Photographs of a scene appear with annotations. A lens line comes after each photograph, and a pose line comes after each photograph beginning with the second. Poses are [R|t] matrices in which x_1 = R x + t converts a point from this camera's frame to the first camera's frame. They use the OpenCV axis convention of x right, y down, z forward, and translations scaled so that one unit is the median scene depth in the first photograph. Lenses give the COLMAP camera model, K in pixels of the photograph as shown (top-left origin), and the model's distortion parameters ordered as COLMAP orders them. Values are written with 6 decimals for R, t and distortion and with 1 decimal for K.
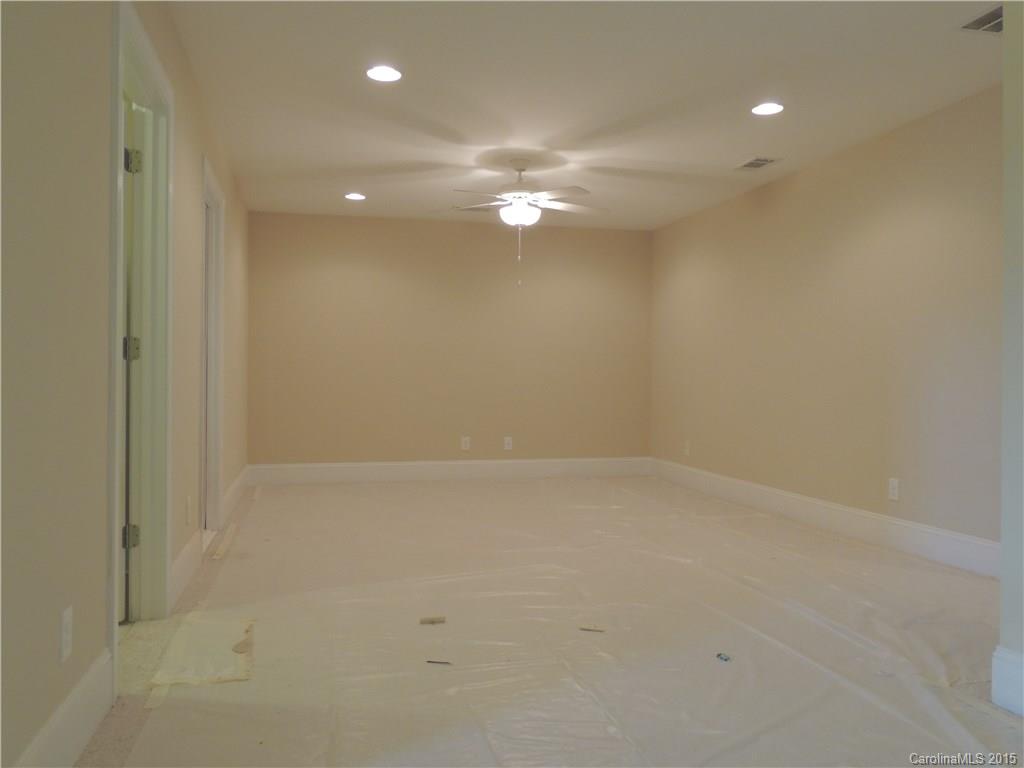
lens RADIAL K [[820.1, 0, 513.5], [0, 820.1, 379.2], [0, 0, 1]] dist [-0.020226, 0.015153]
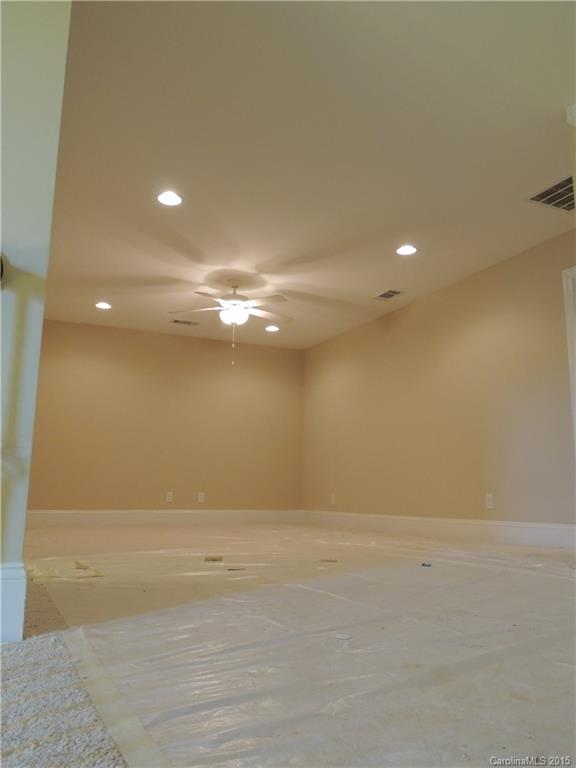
lens RADIAL K [[615.0, 0, 285.4], [0, 615.0, 388.9], [0, 0, 1]] dist [-0.020226, 0.015153]
pose [[0.979816, 0.039659, 0.195926, -0.109225], [-0.005879, 0.985415, -0.170065, 0.105941], [-0.199813, 0.165481, 0.965759, -0.037699]]
